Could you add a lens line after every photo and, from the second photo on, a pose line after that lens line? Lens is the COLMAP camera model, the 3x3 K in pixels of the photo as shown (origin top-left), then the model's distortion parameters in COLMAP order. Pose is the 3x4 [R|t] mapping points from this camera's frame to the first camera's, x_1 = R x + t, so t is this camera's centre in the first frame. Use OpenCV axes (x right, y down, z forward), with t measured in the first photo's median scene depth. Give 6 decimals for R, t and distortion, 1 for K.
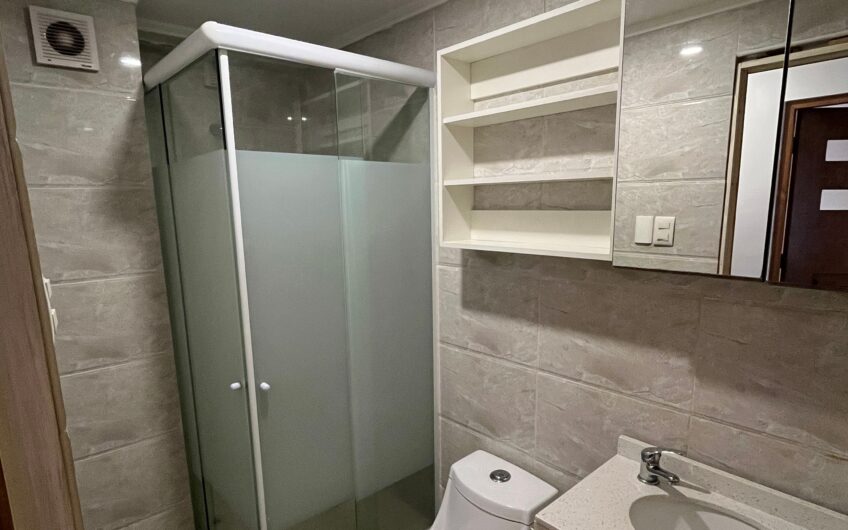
lens RADIAL K [[464.1, 0, 441.4], [0, 464.1, 280.8], [0, 0, 1]] dist [0.005063, 0.000454]
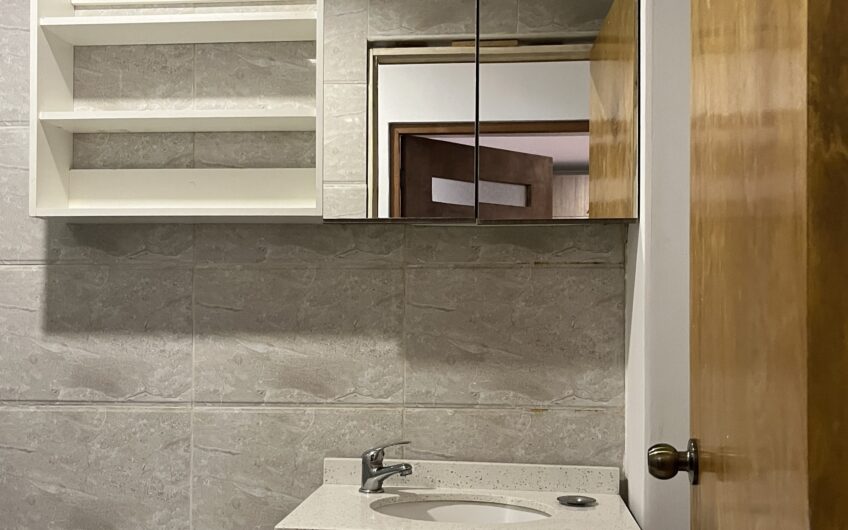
lens RADIAL K [[807.6, 0, 424.0], [0, 807.6, 265.0], [0, 0, 1]] dist [0.102441, -0.167048]
pose [[0.765154, 0.027809, 0.643247, -0.302936], [0.092835, 0.983862, -0.152963, 0.207067], [-0.637120, 0.176756, 0.750224, -0.130934]]
